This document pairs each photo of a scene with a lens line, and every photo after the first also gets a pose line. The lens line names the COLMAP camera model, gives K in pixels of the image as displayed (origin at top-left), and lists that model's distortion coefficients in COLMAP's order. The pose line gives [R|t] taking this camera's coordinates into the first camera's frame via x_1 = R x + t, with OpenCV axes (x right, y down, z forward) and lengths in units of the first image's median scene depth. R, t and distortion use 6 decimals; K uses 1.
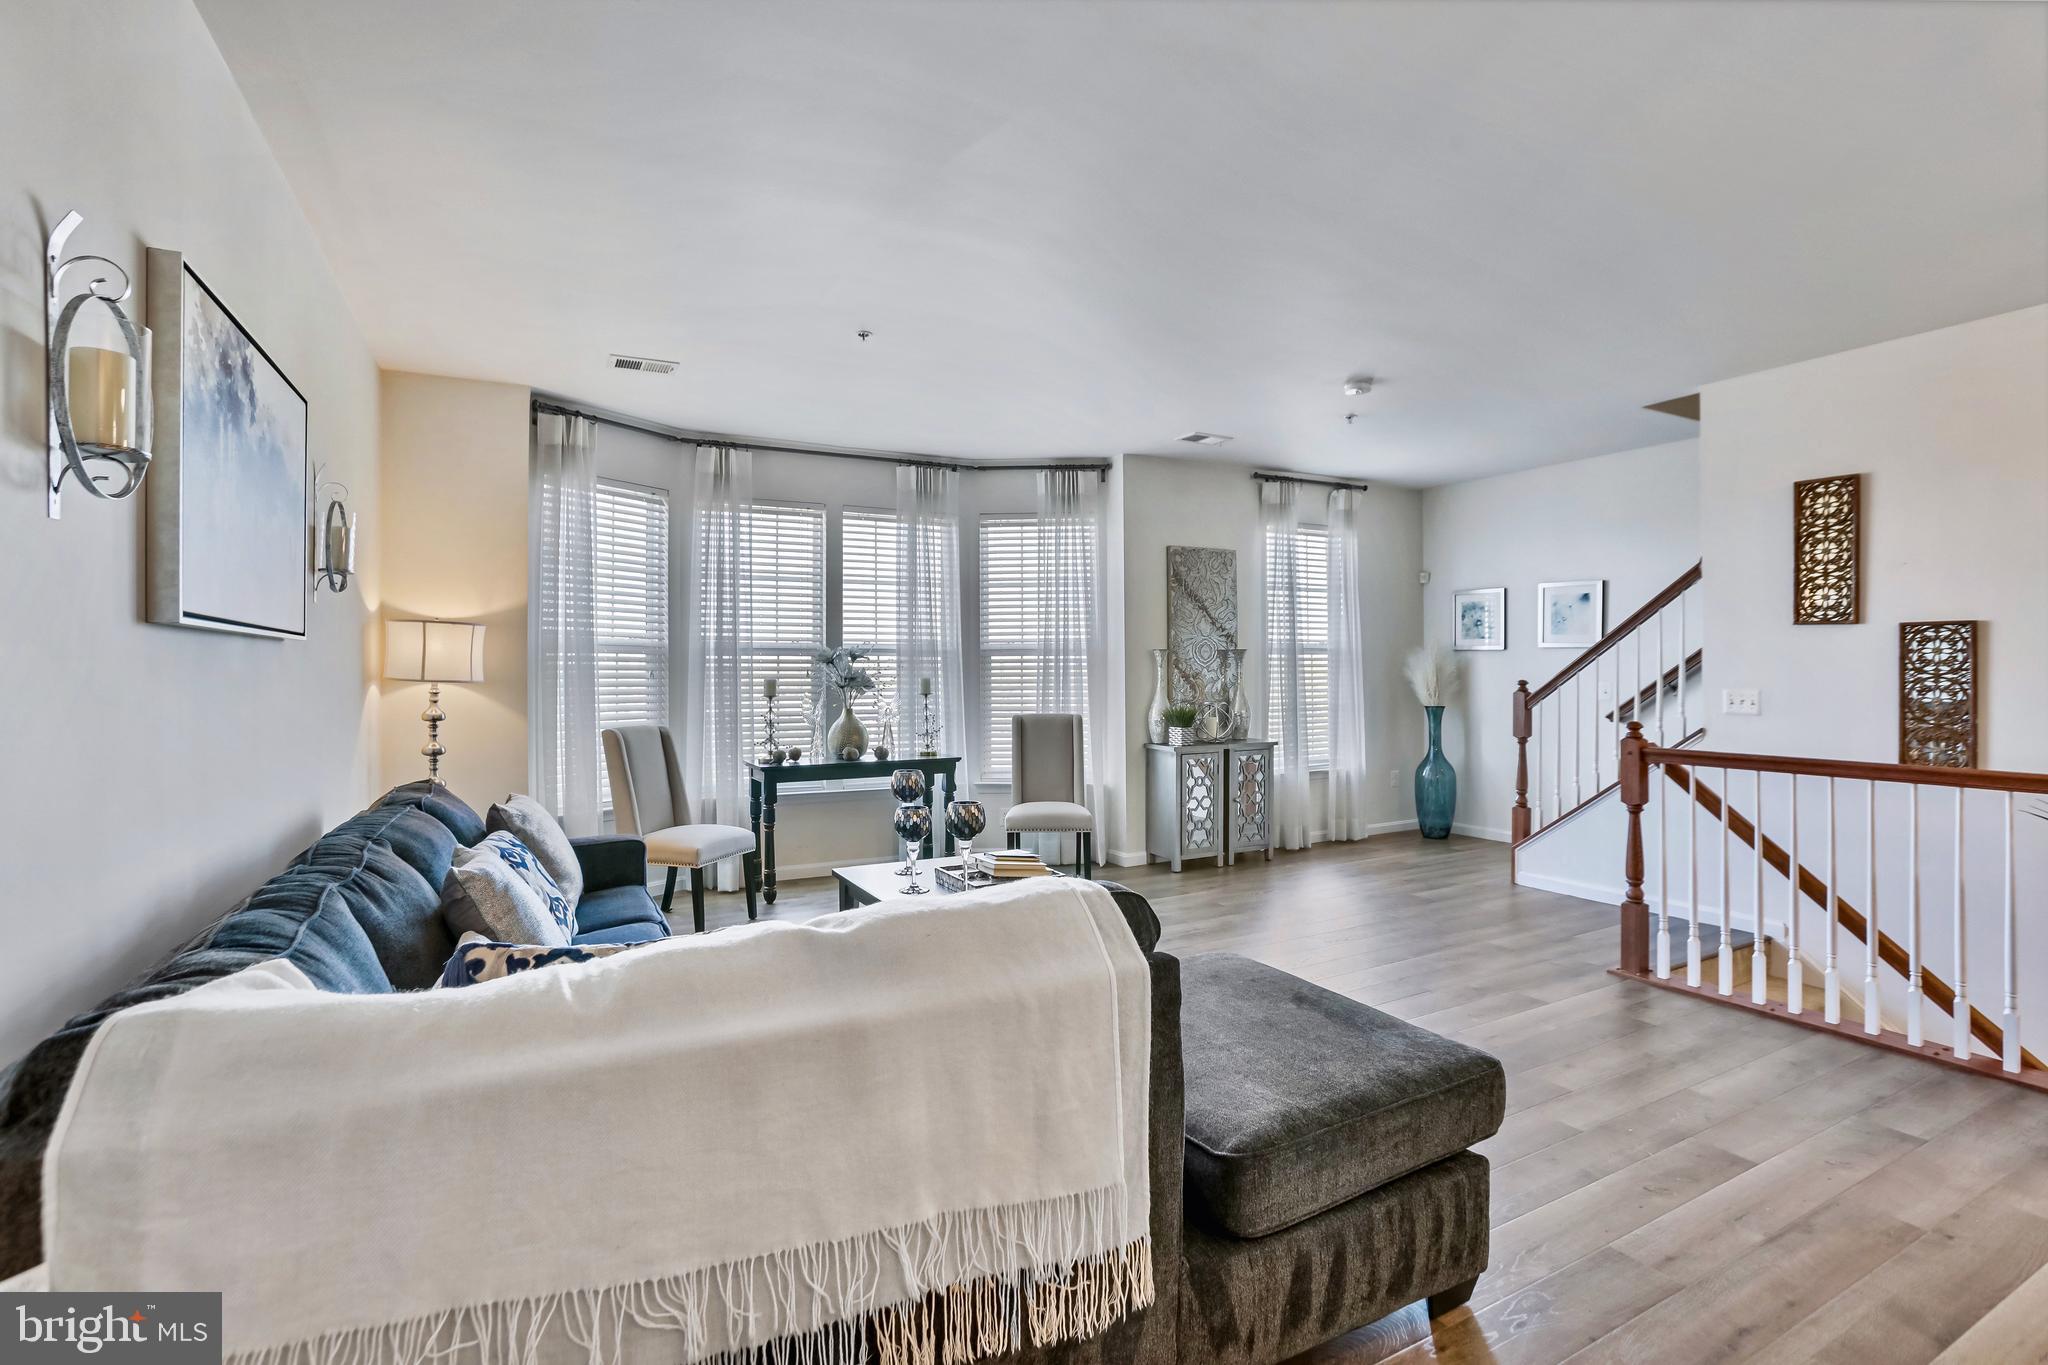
lens RADIAL K [[960.0, 0, 1024.1], [0, 960.0, 671.0], [0, 0, 1]] dist [-0.066680, 0.025077]
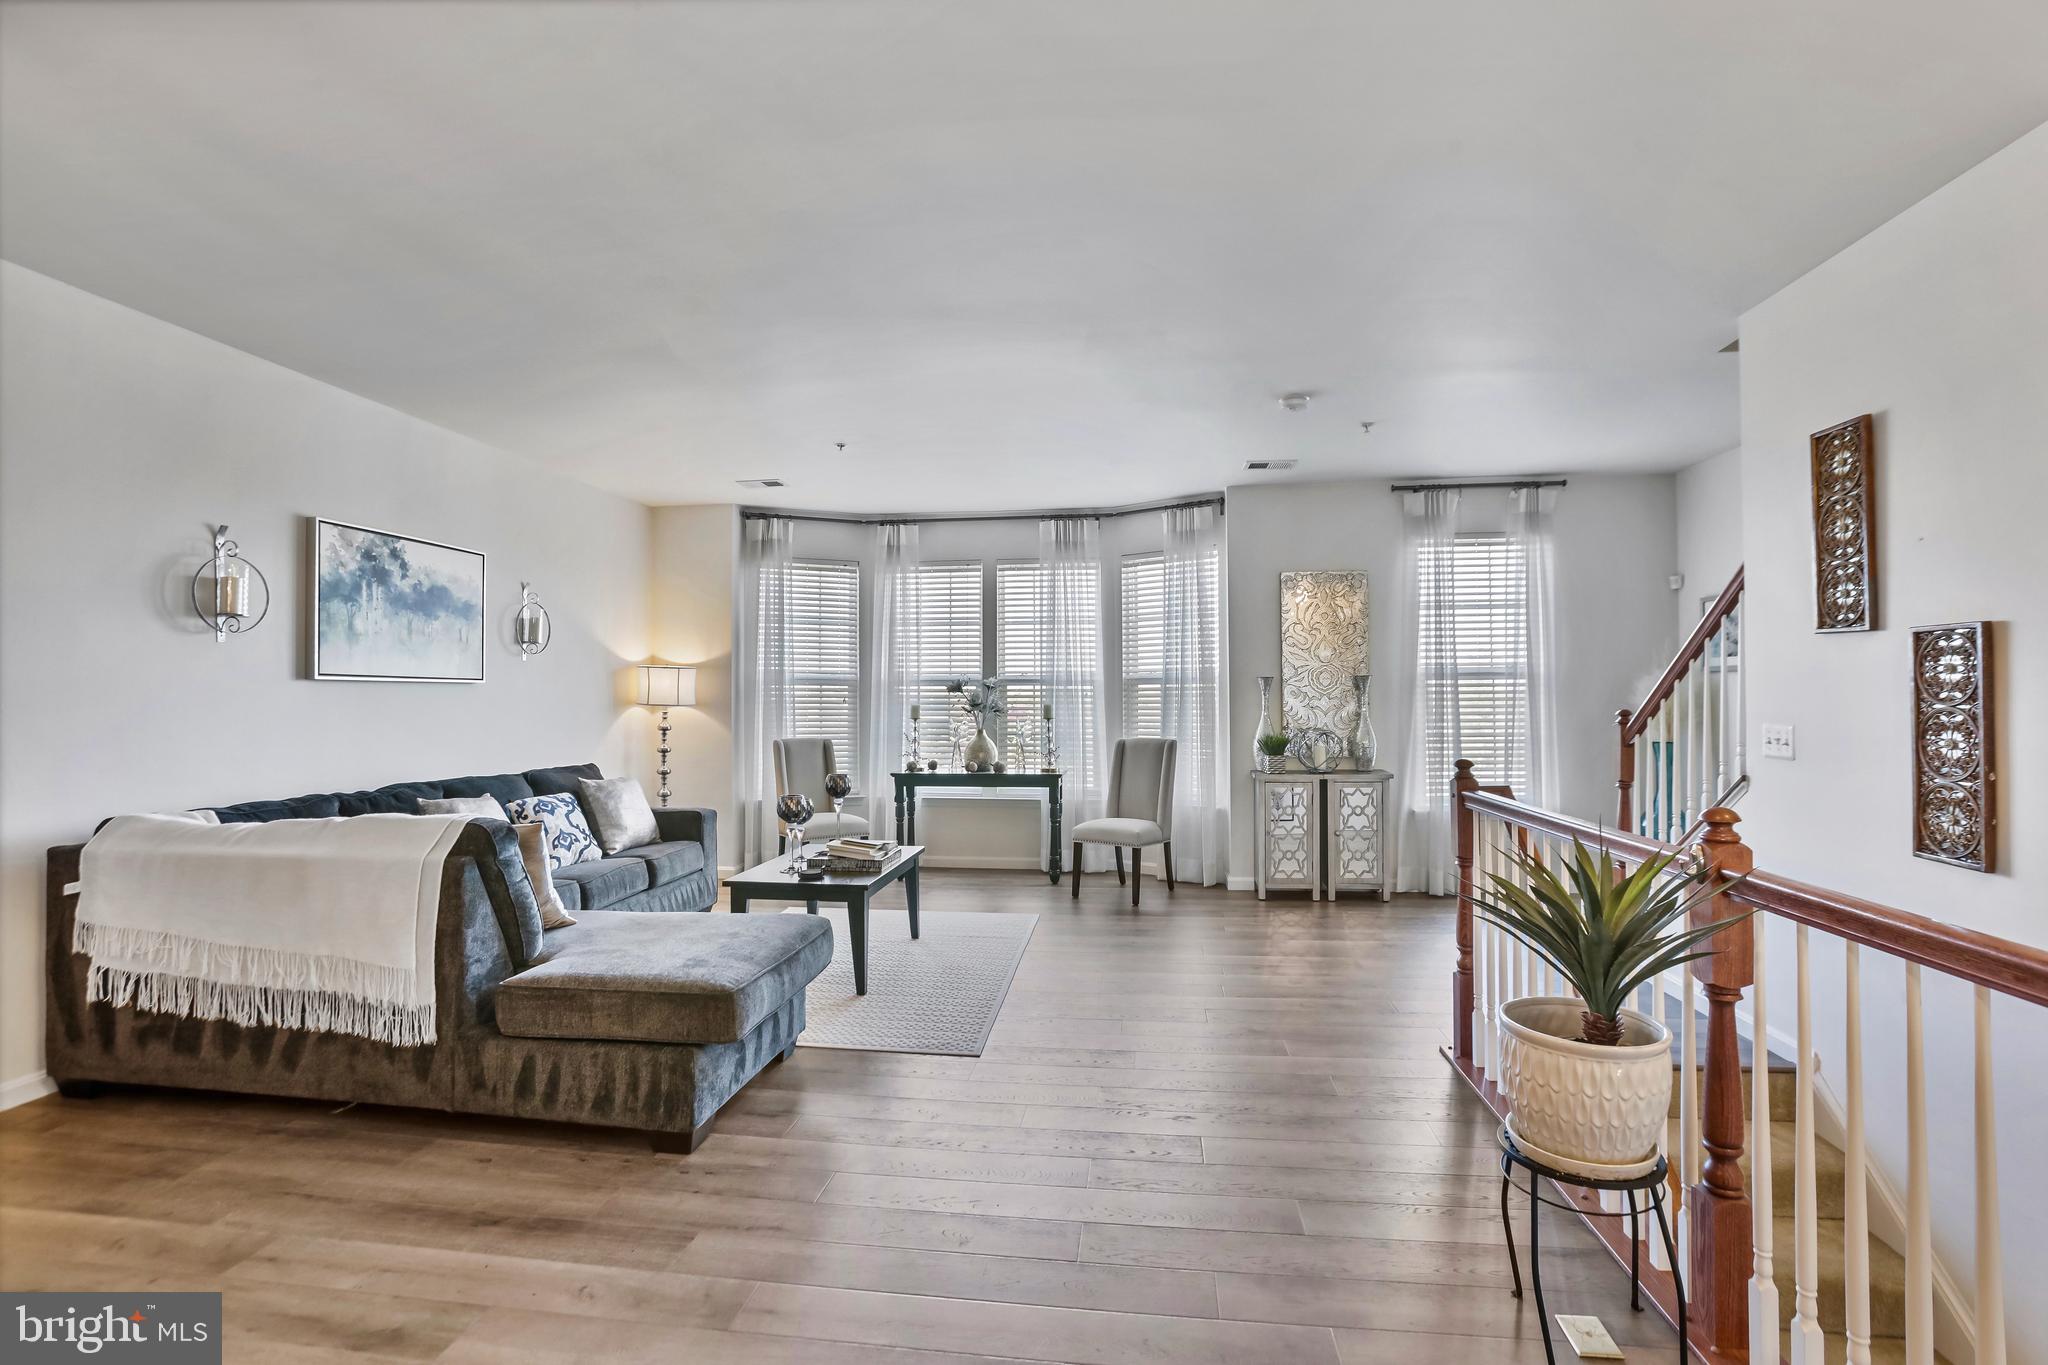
lens RADIAL K [[960.0, 0, 1027.7], [0, 960.0, 687.4], [0, 0, 1]] dist [-0.066680, 0.025077]
pose [[0.814152, -0.006045, -0.580620, 0.582021], [0.000292, 0.999950, -0.010001, -0.001620], [0.580652, 0.007973, 0.814113, 0.048779]]
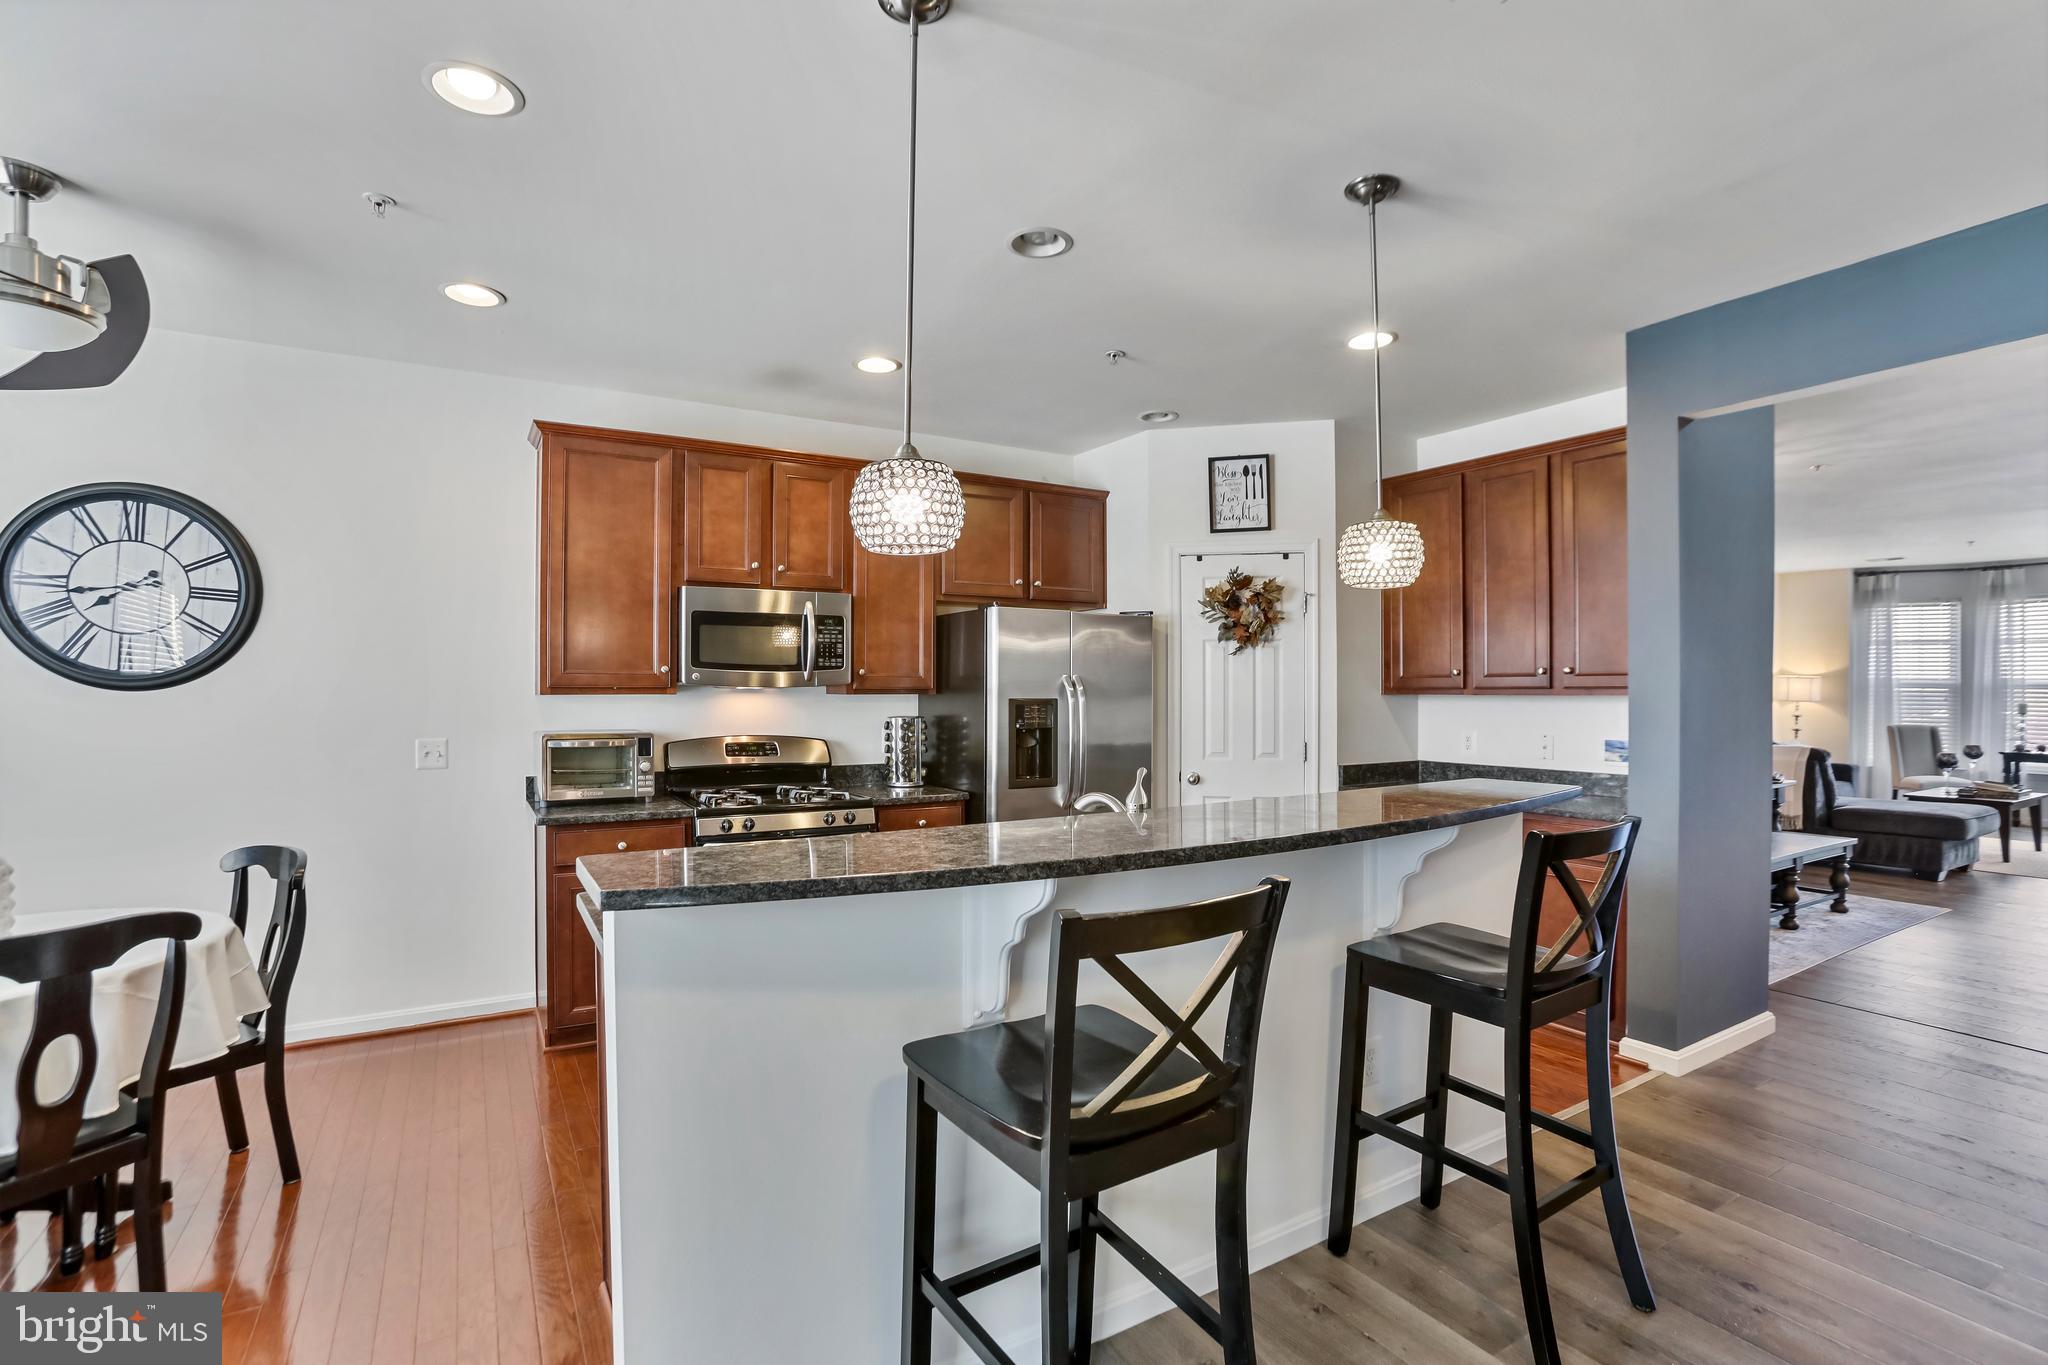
lens RADIAL K [[960.0, 0, 1023.2], [0, 960.0, 694.3], [0, 0, 1]] dist [-0.066680, 0.025077]
pose [[0.057562, 0.017857, -0.998182, 1.272052], [-0.007781, 0.999818, 0.017437, -0.022121], [0.998312, 0.006763, 0.057690, -0.902007]]
